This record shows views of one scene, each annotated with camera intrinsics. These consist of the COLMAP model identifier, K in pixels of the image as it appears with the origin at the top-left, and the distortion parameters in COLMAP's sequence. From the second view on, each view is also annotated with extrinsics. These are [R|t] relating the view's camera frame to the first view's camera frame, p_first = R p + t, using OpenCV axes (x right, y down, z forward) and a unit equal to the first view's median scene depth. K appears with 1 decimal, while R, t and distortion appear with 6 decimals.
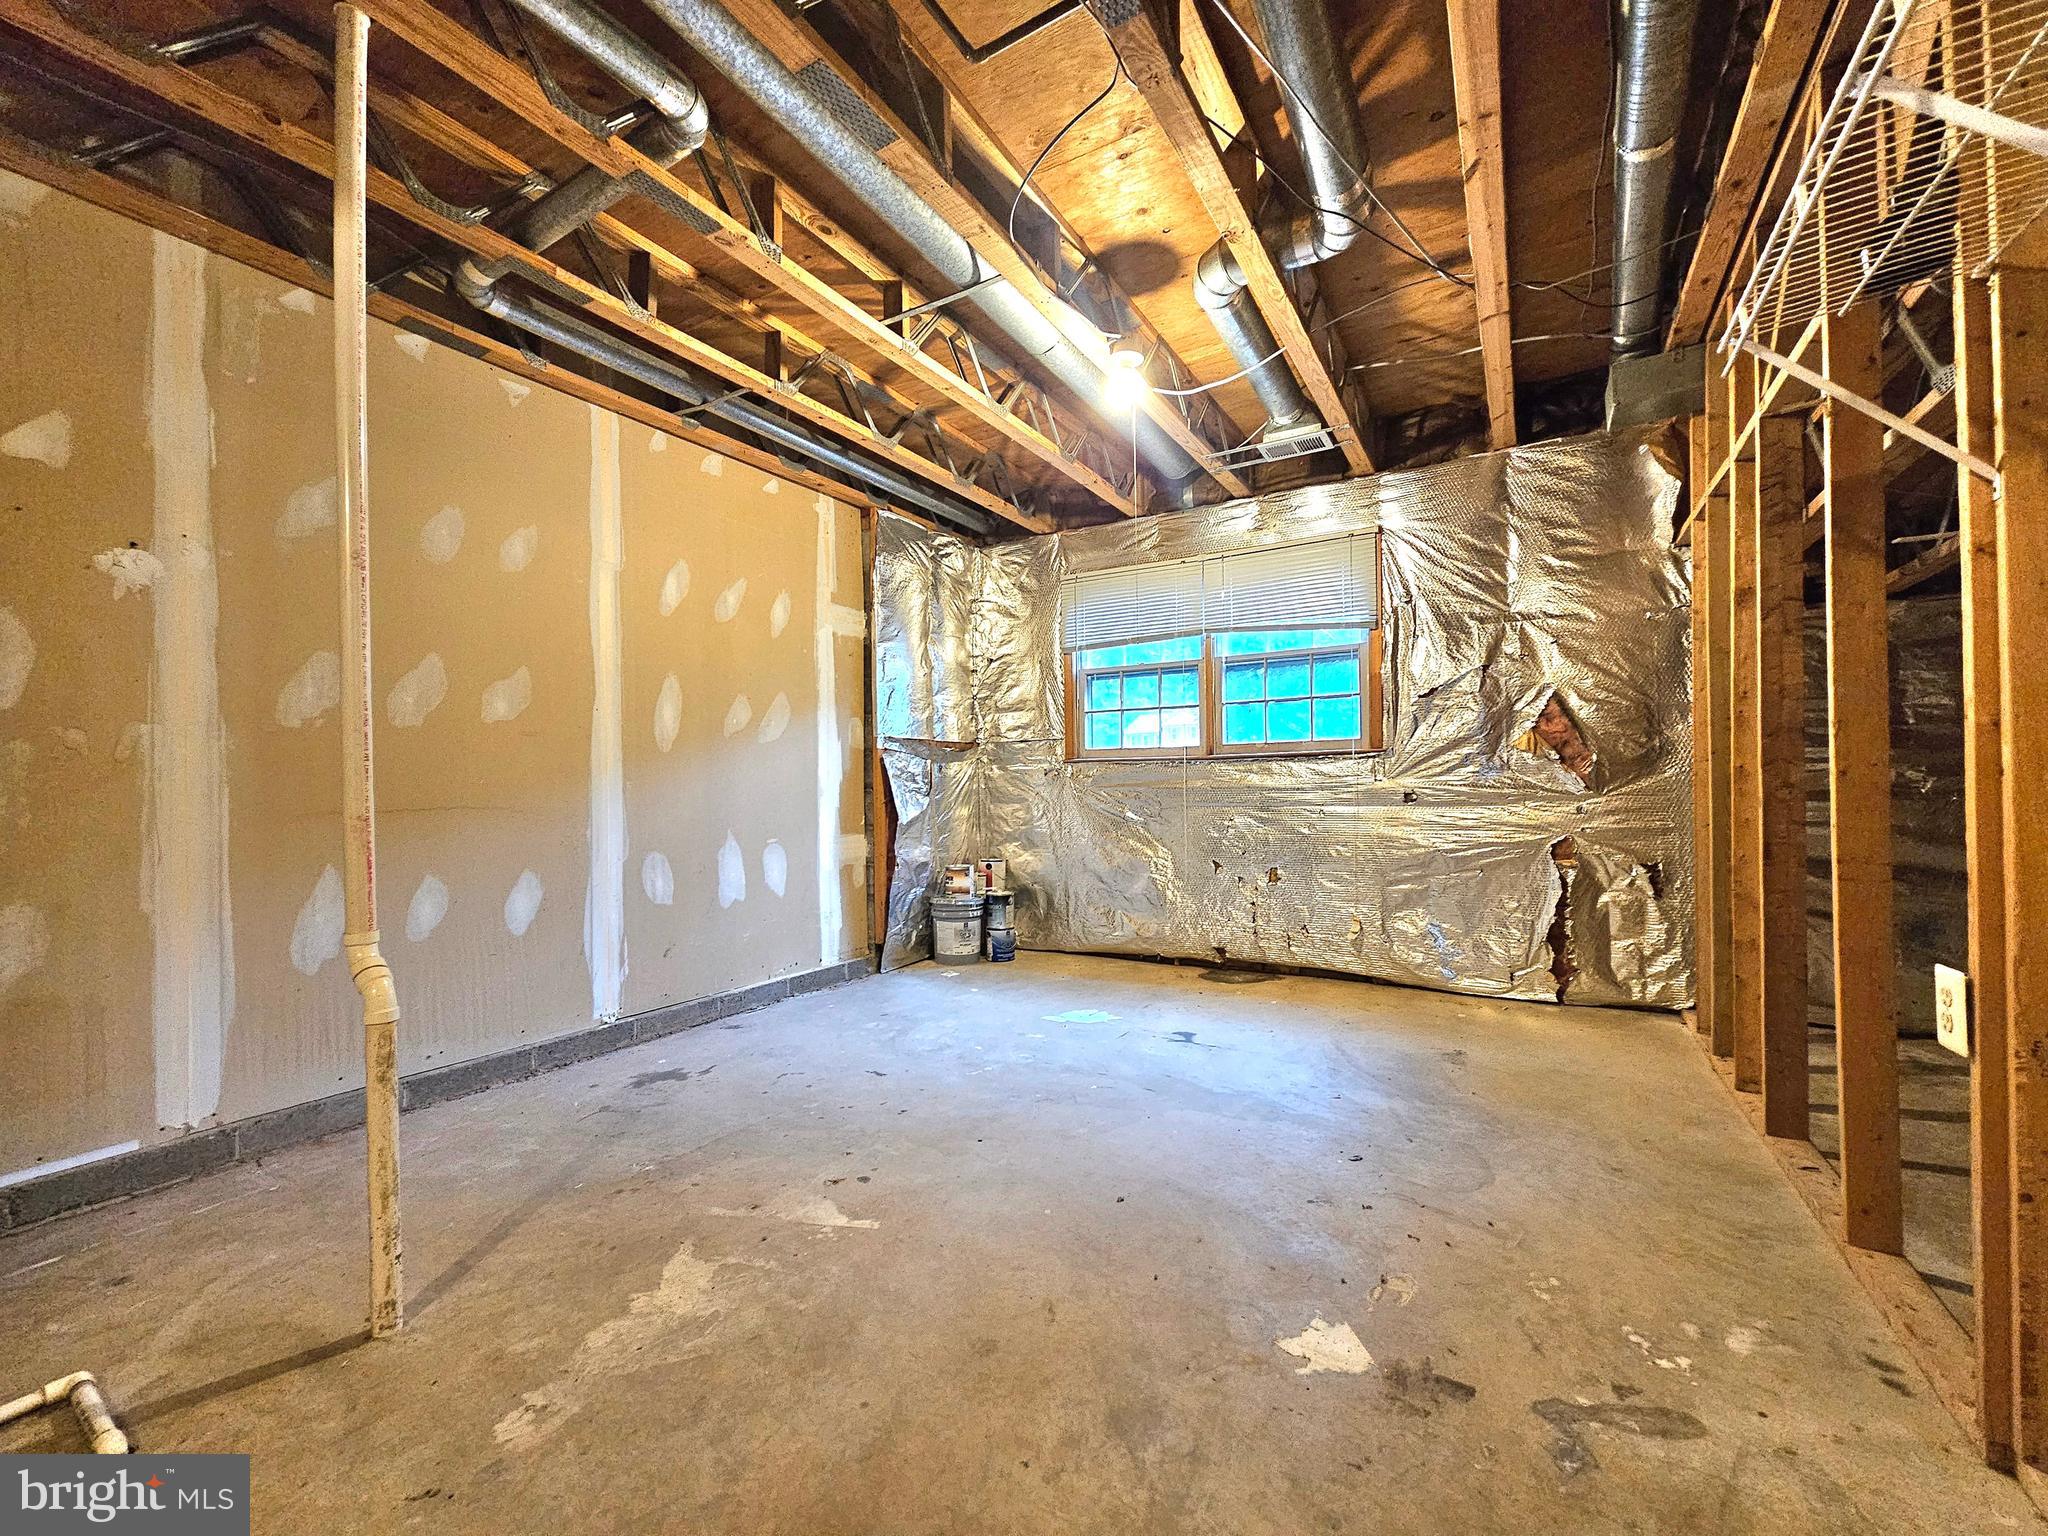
lens RADIAL K [[828.3, 0, 1000.6], [0, 828.3, 782.8], [0, 0, 1]] dist [-0.000703, 0.000027]
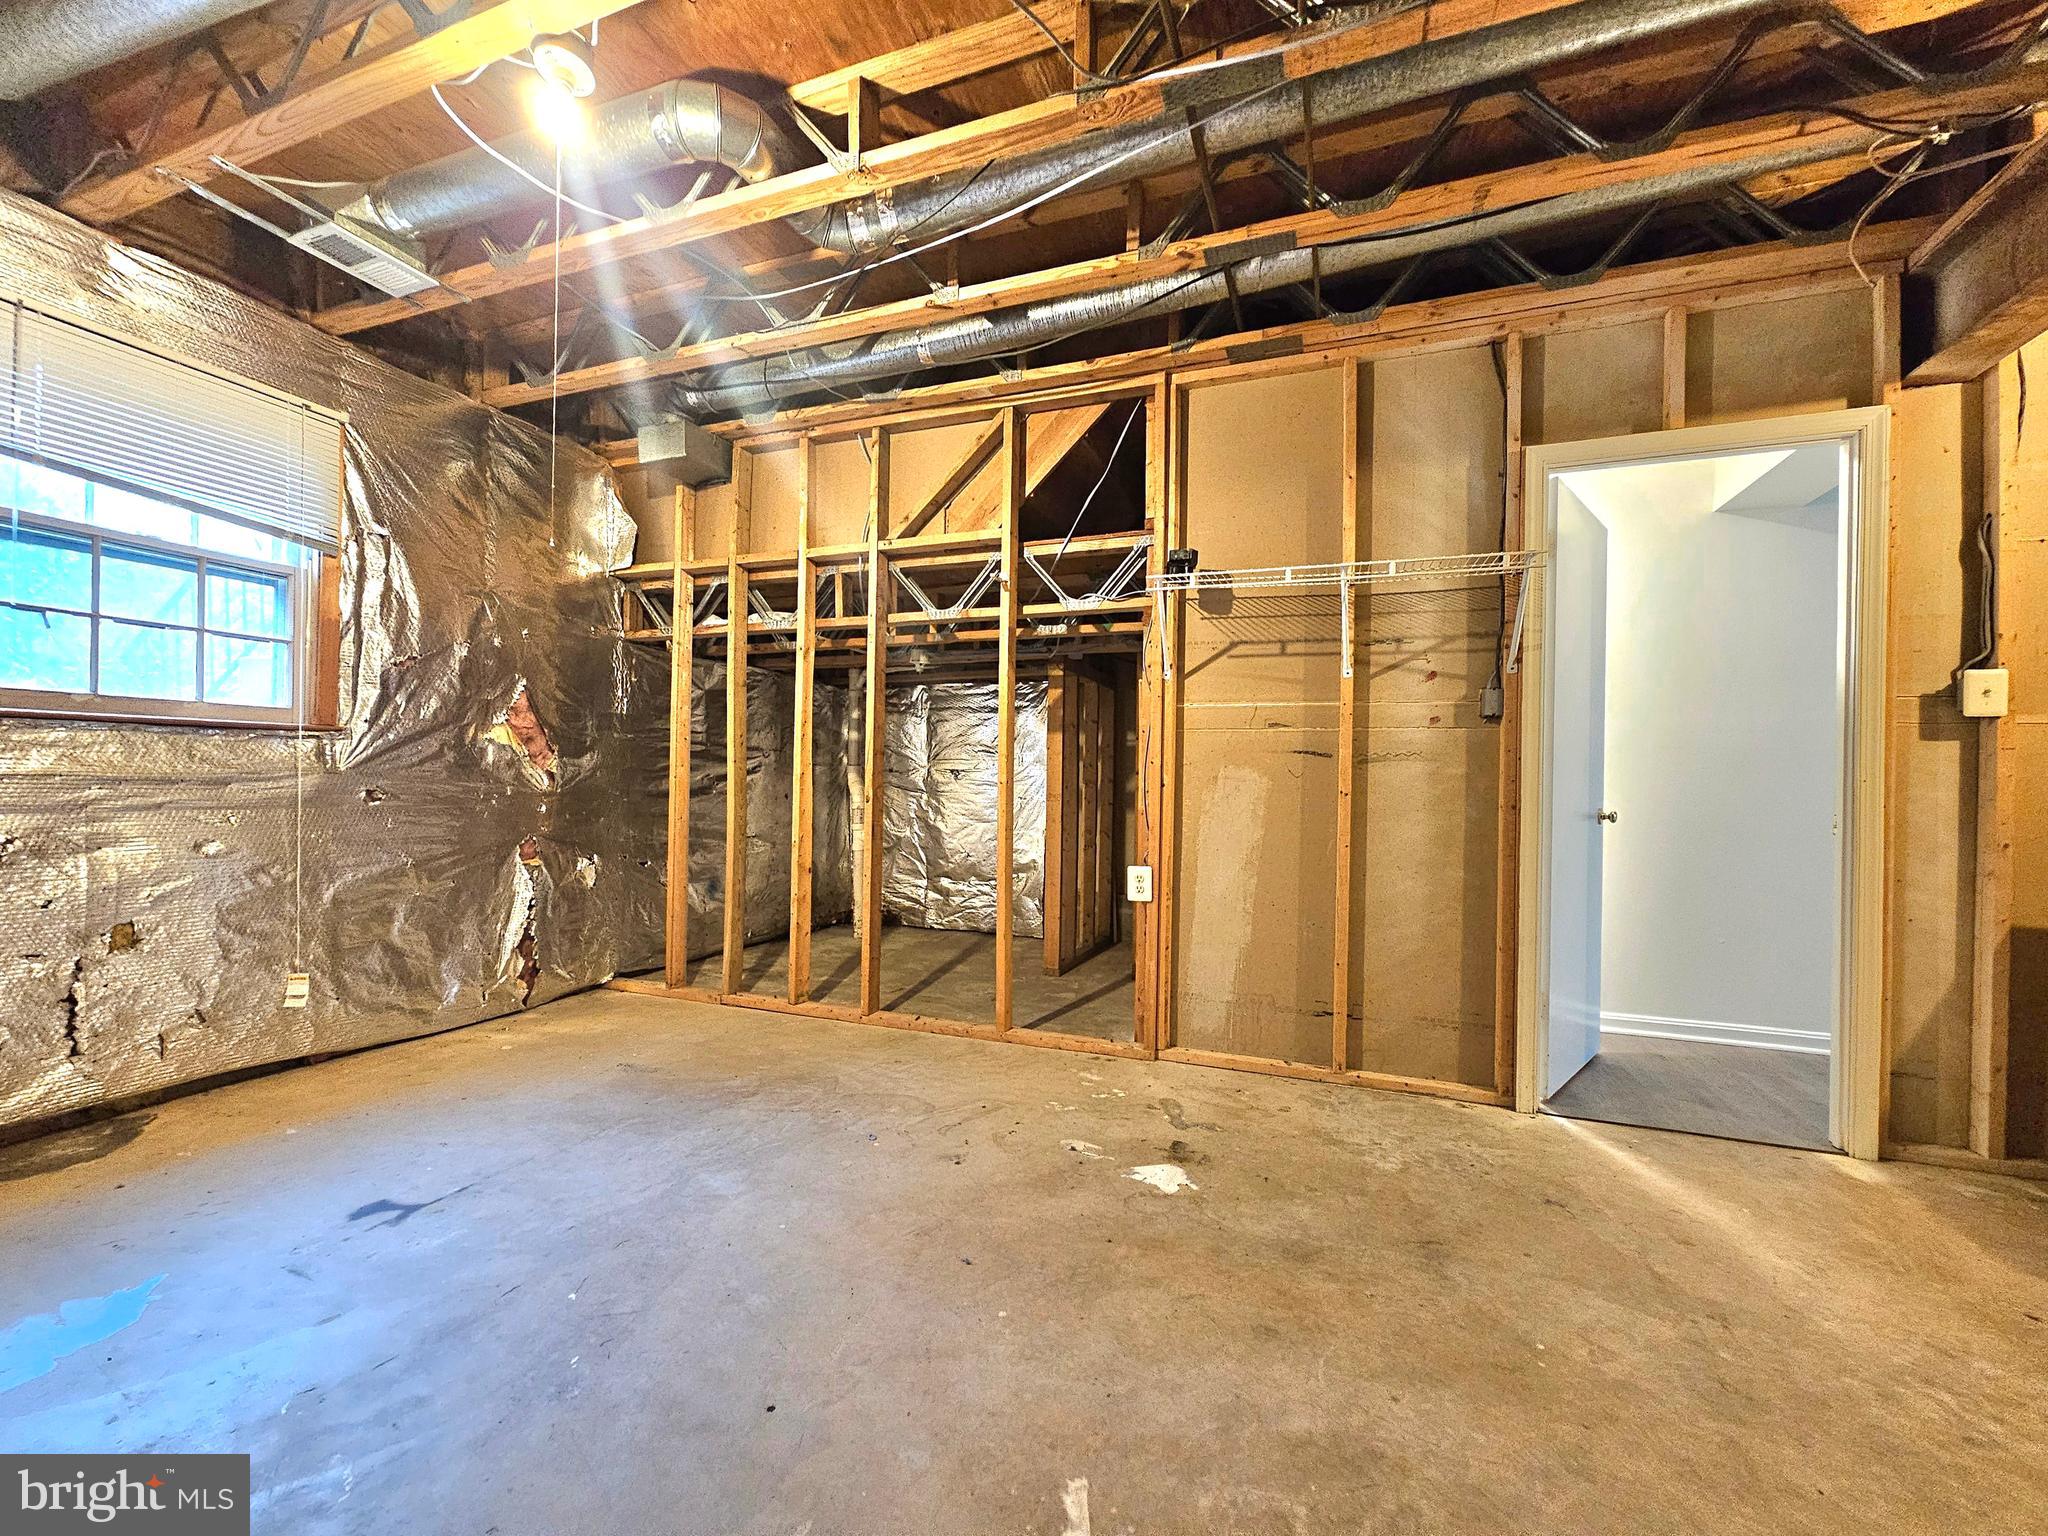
lens RADIAL K [[844.0, 0, 1034.3], [0, 844.0, 778.5], [0, 0, 1]] dist [0.000229, -0.000084]
pose [[-0.207633, 0.020234, 0.977998, -0.661107], [-0.019298, 0.999507, -0.024776, 0.017237], [-0.978016, -0.024017, -0.207140, 1.002550]]
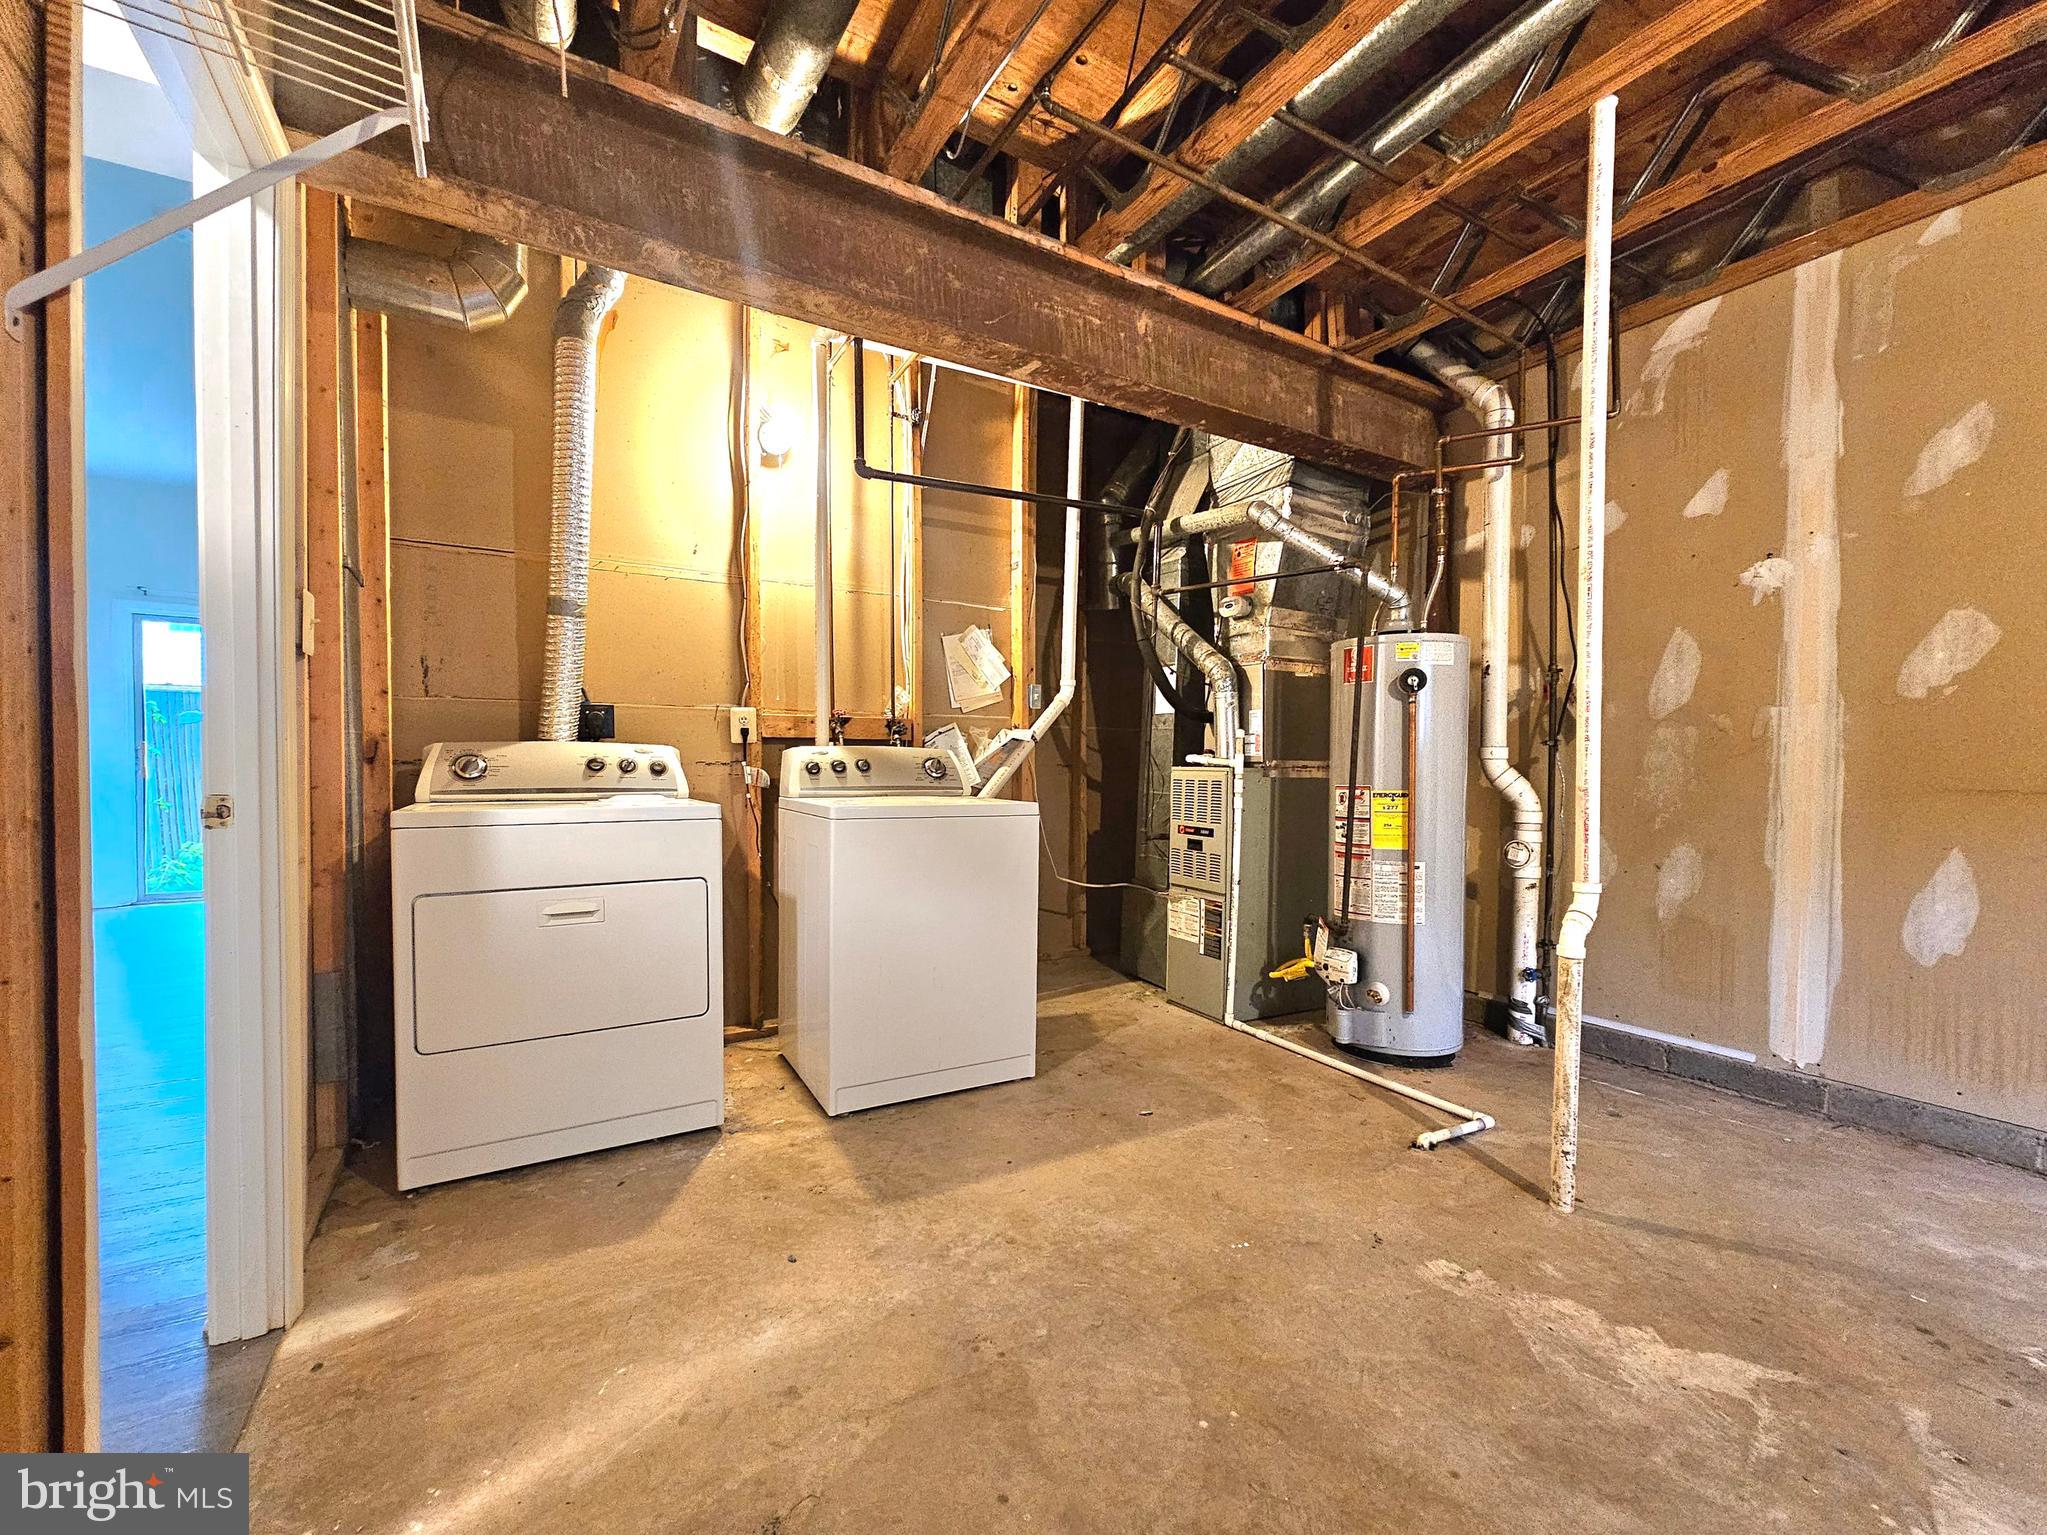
lens RADIAL K [[835.9, 0, 1049.1], [0, 835.9, 783.6], [0, 0, 1]] dist [-0.004630, -0.000228]
pose [[-0.433250, 0.032114, -0.900702, 0.478611], [0.003742, 0.999420, 0.033834, -0.006571], [0.901266, 0.011288, -0.433119, 0.596574]]
